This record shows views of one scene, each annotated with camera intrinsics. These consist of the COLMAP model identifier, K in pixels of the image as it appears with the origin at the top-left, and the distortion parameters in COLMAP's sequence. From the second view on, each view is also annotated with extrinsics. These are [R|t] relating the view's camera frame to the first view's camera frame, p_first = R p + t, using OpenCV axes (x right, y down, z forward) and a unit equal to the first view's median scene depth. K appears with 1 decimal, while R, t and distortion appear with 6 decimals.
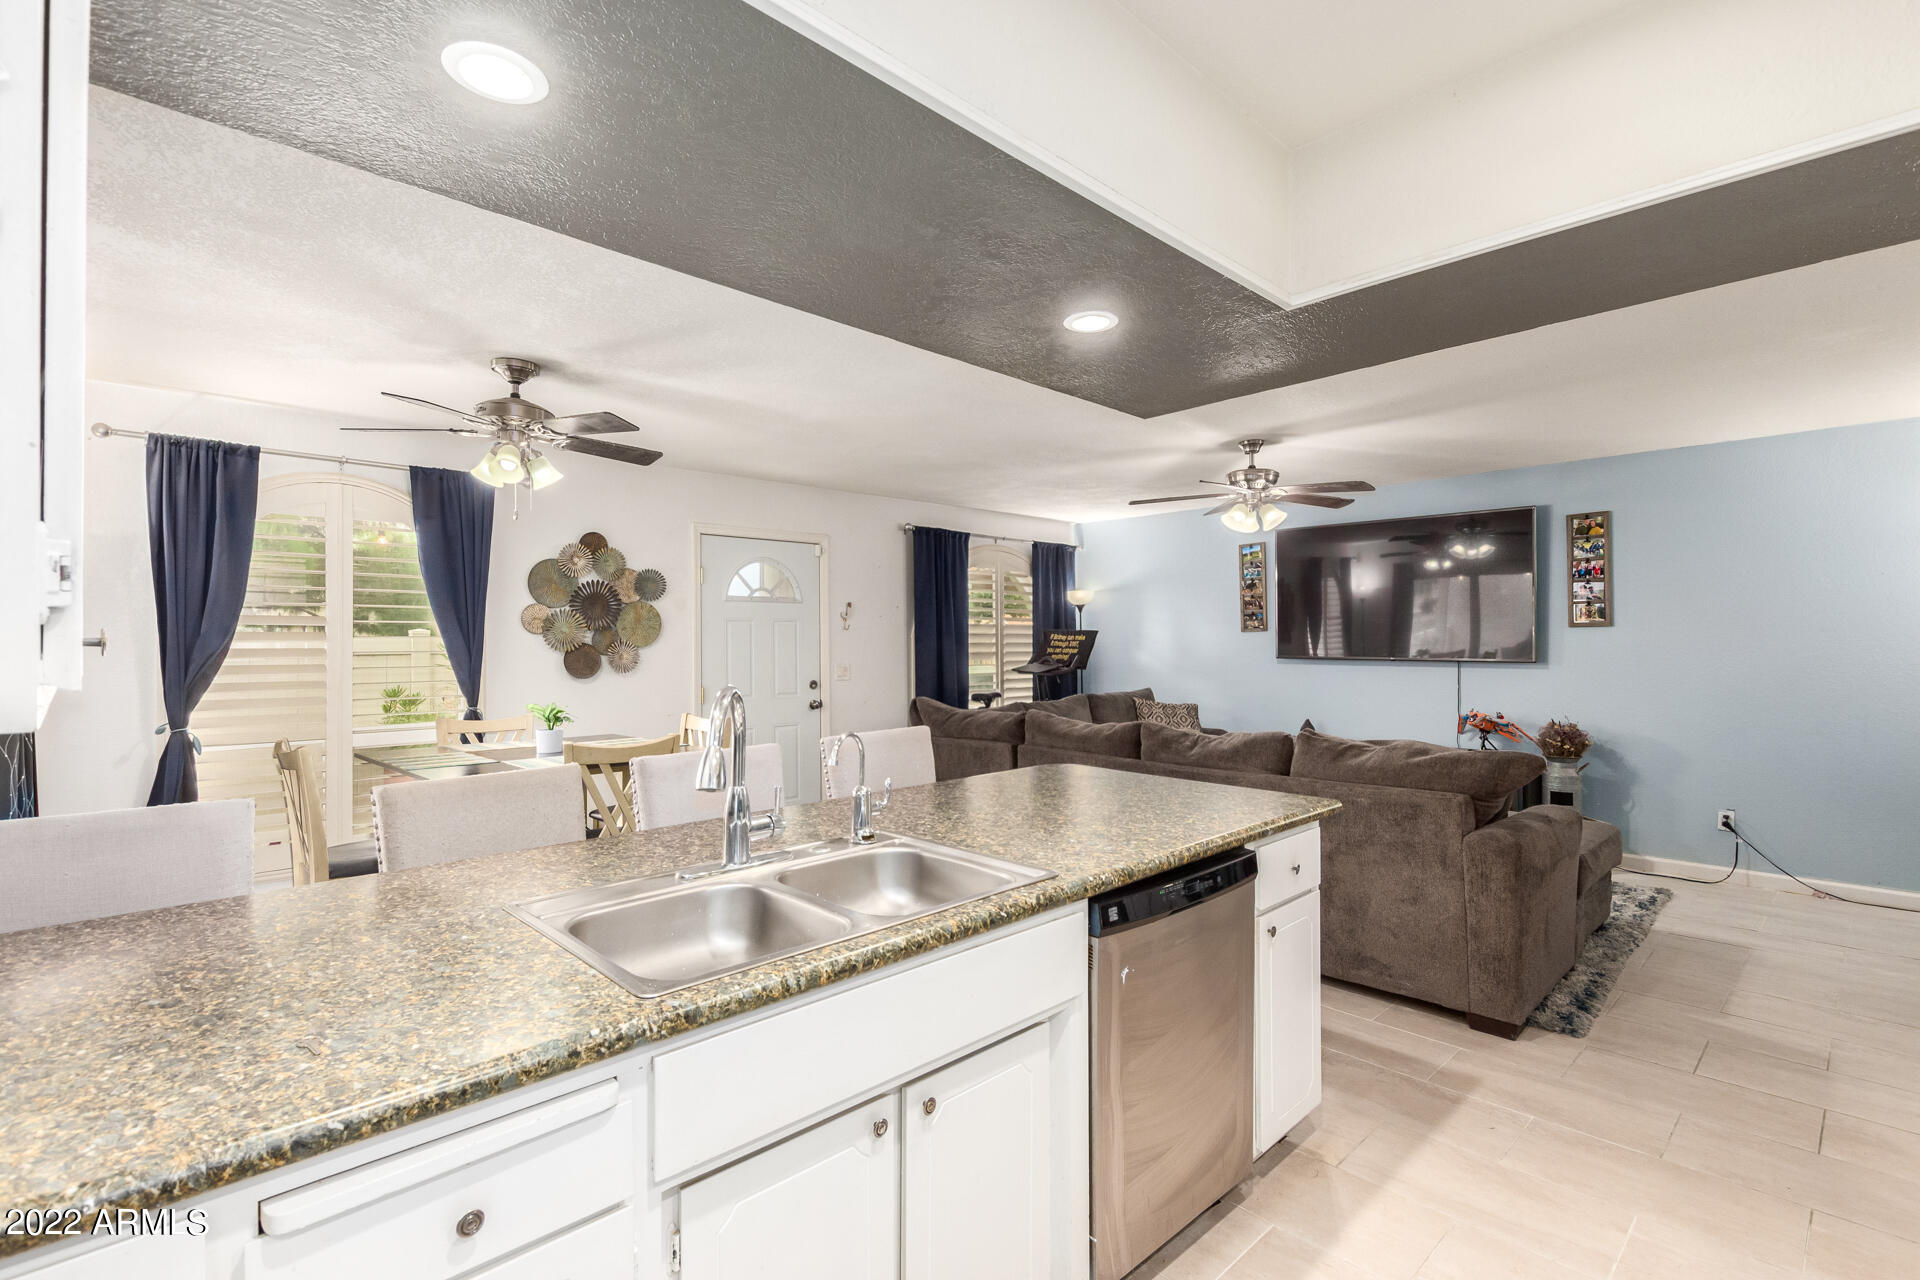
lens RADIAL K [[890.2, 0, 959.6], [0, 890.2, 640.0], [0, 0, 1]] dist [0.012713, -0.006156]
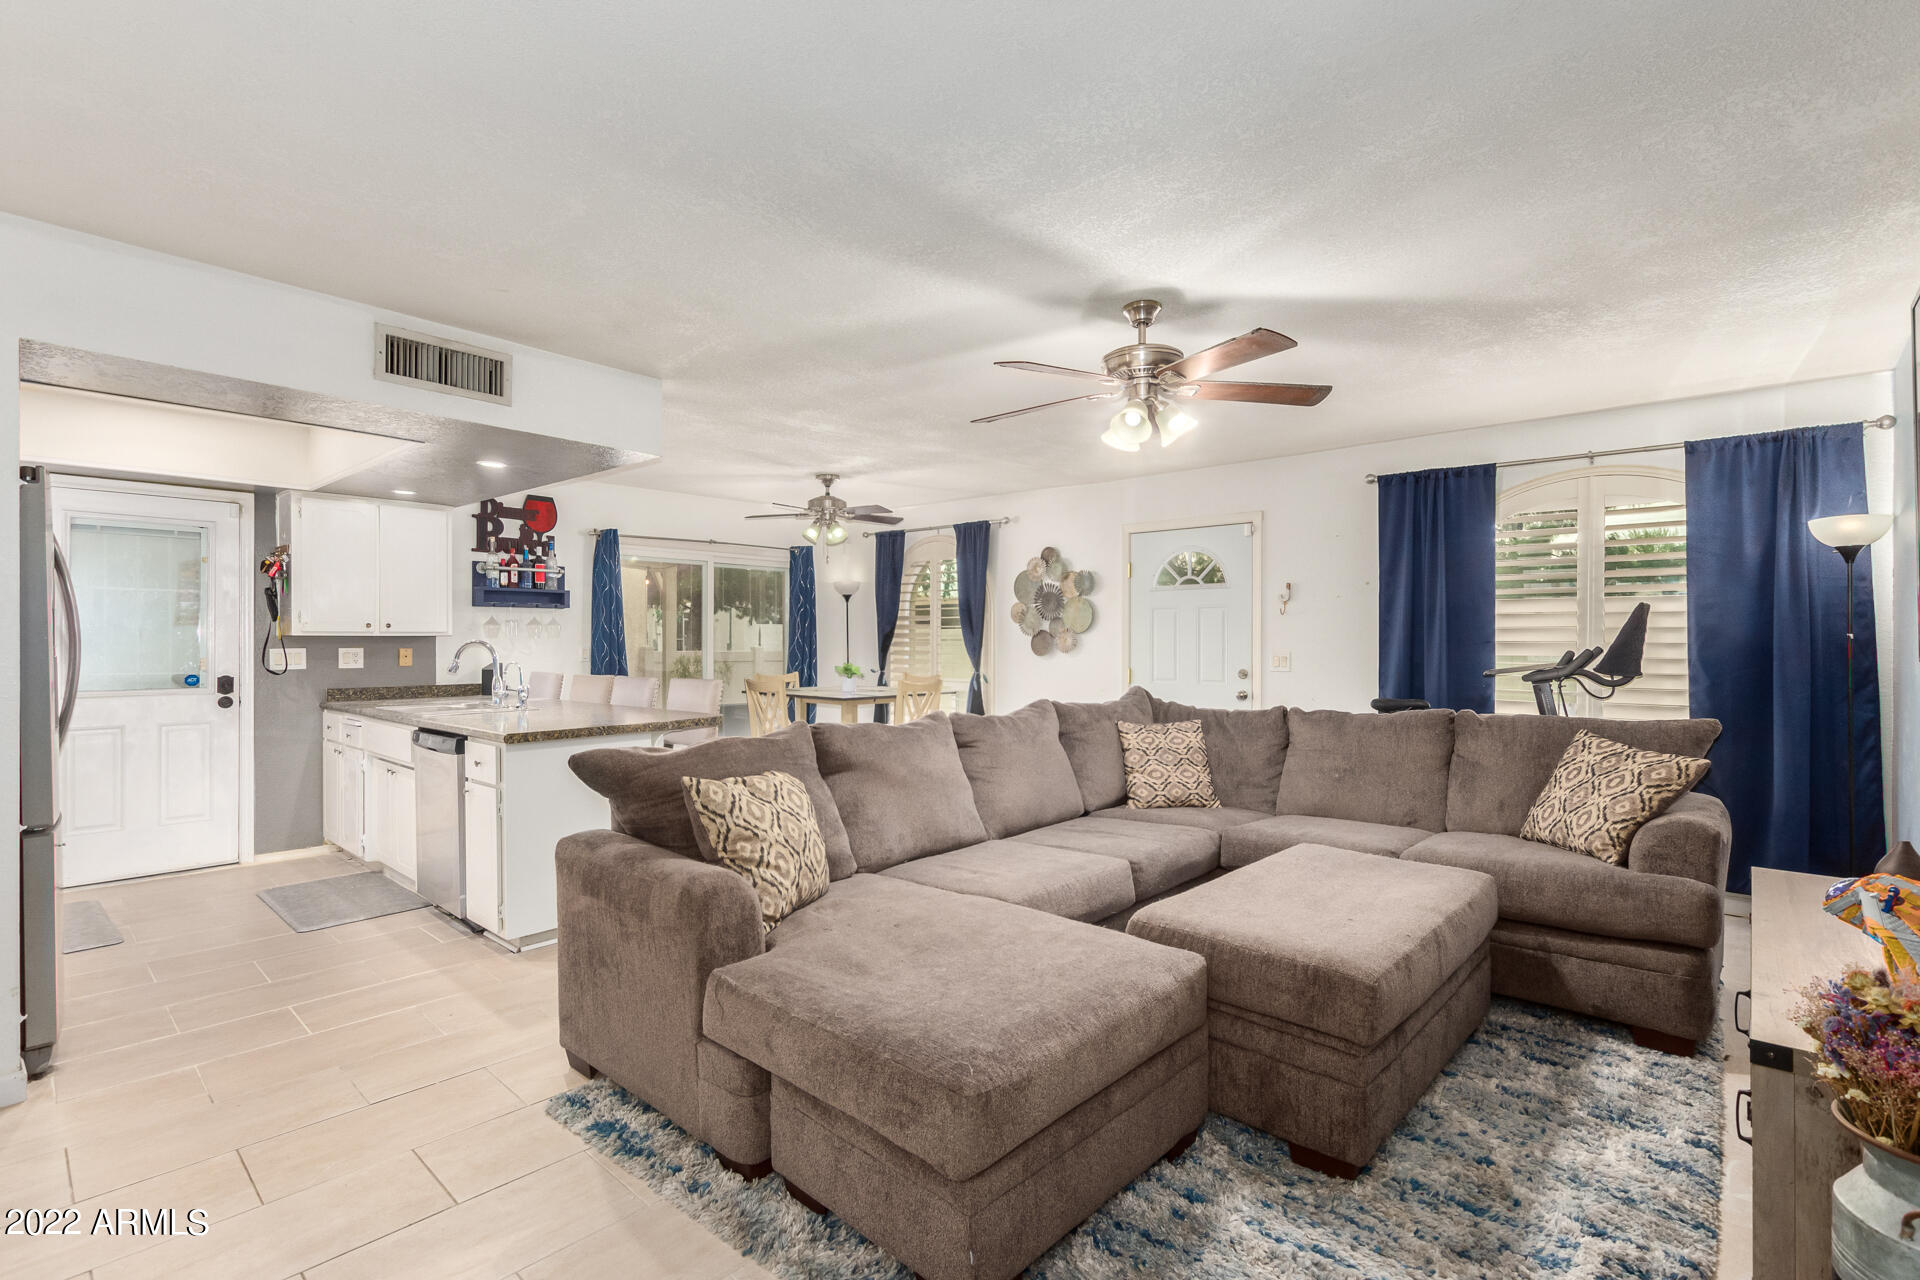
lens RADIAL K [[890.2, 0, 977.6], [0, 890.2, 641.7], [0, 0, 1]] dist [0.012713, -0.006156]
pose [[0.083486, 0.006963, -0.996485, 0.863898], [-0.002618, 0.999974, 0.006768, 0.012118], [0.996506, 0.002044, 0.083502, 0.750279]]
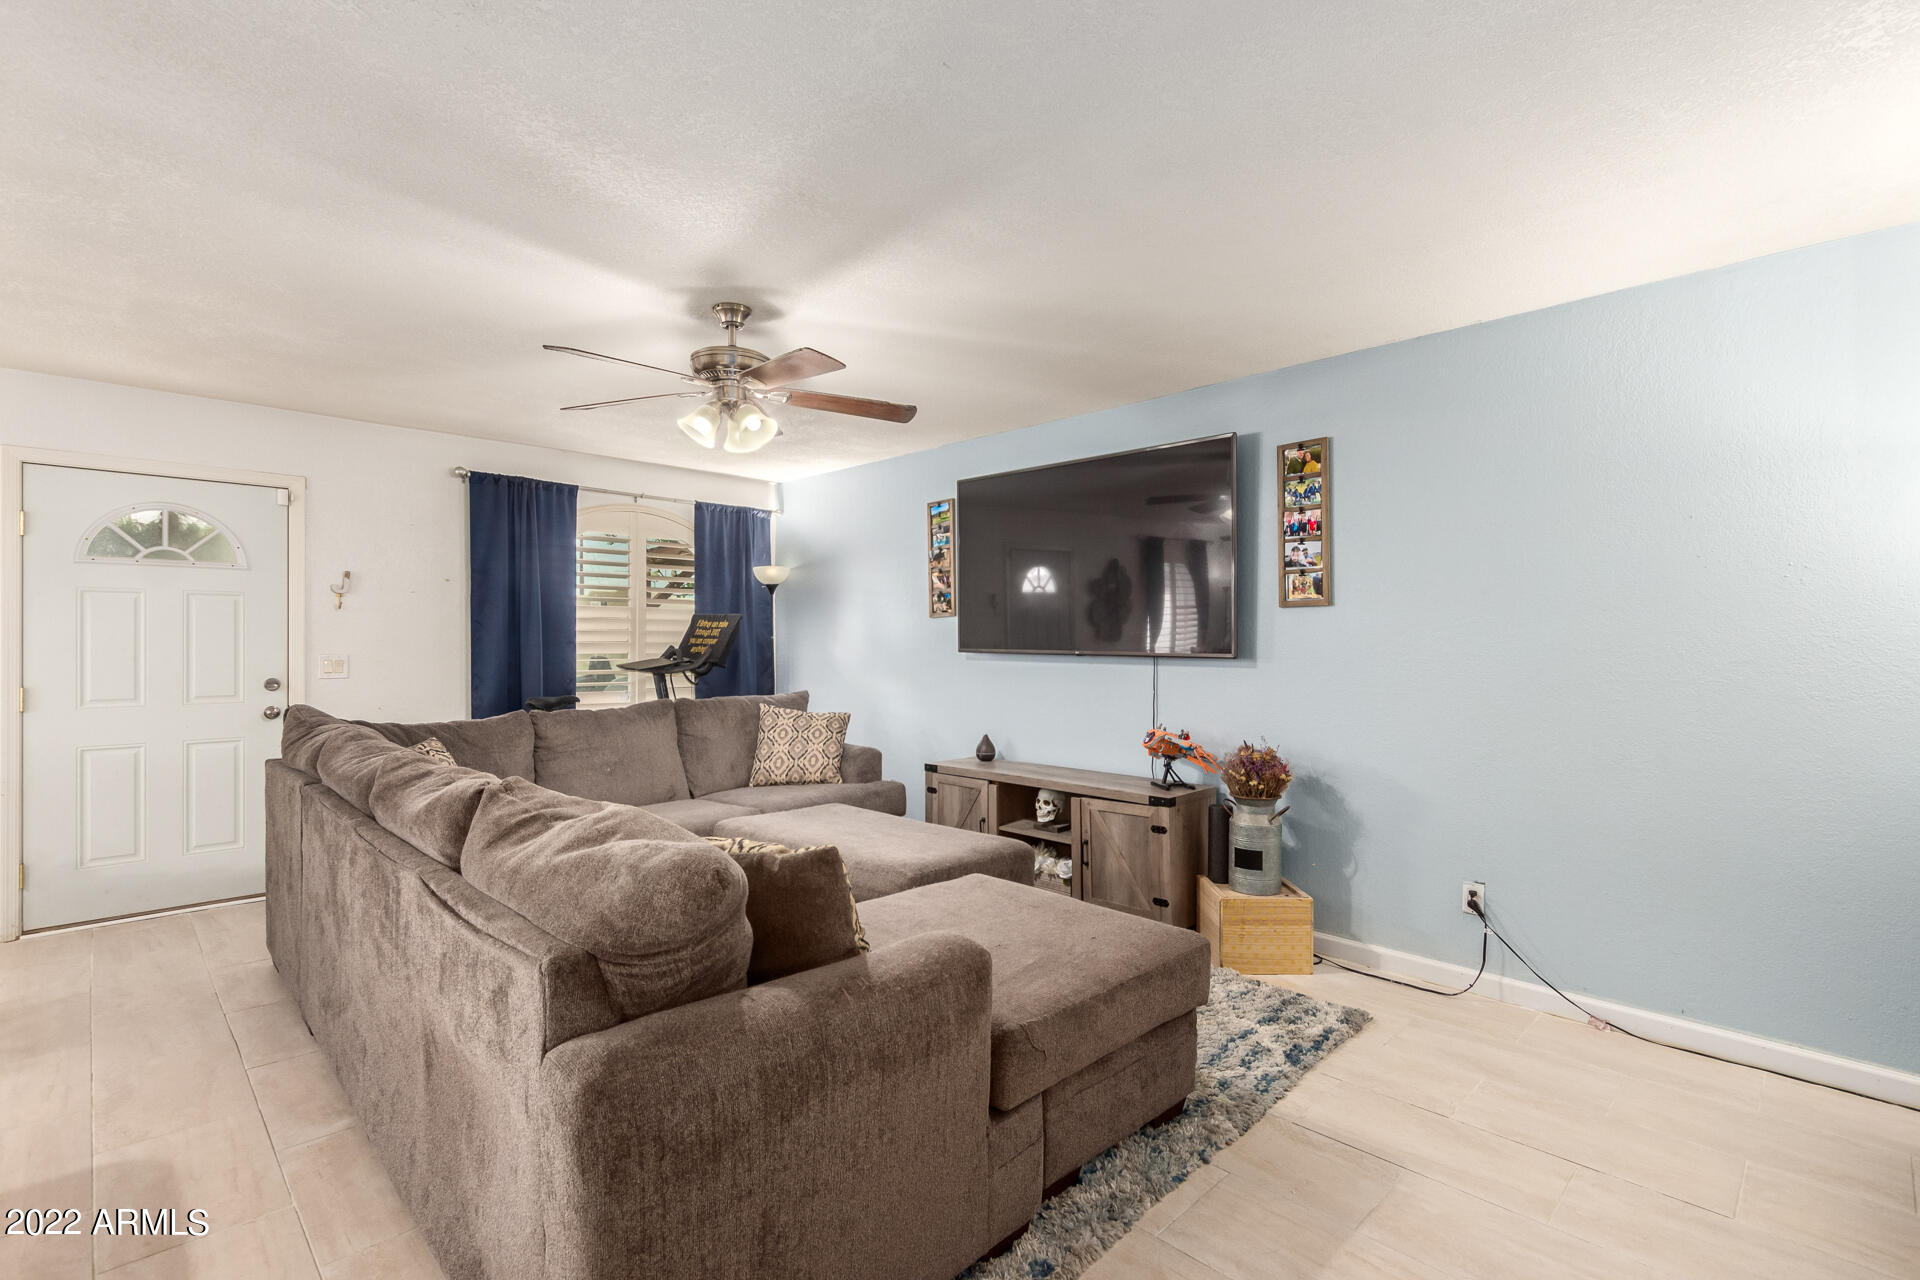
lens RADIAL K [[890.2, 0, 938.8], [0, 890.2, 635.5], [0, 0, 1]] dist [0.012713, -0.006156]
pose [[0.999906, 0.006123, 0.012264, 0.419809], [-0.006061, 0.999969, -0.005055, 0.012857], [-0.012295, 0.004980, 0.999912, 0.320652]]
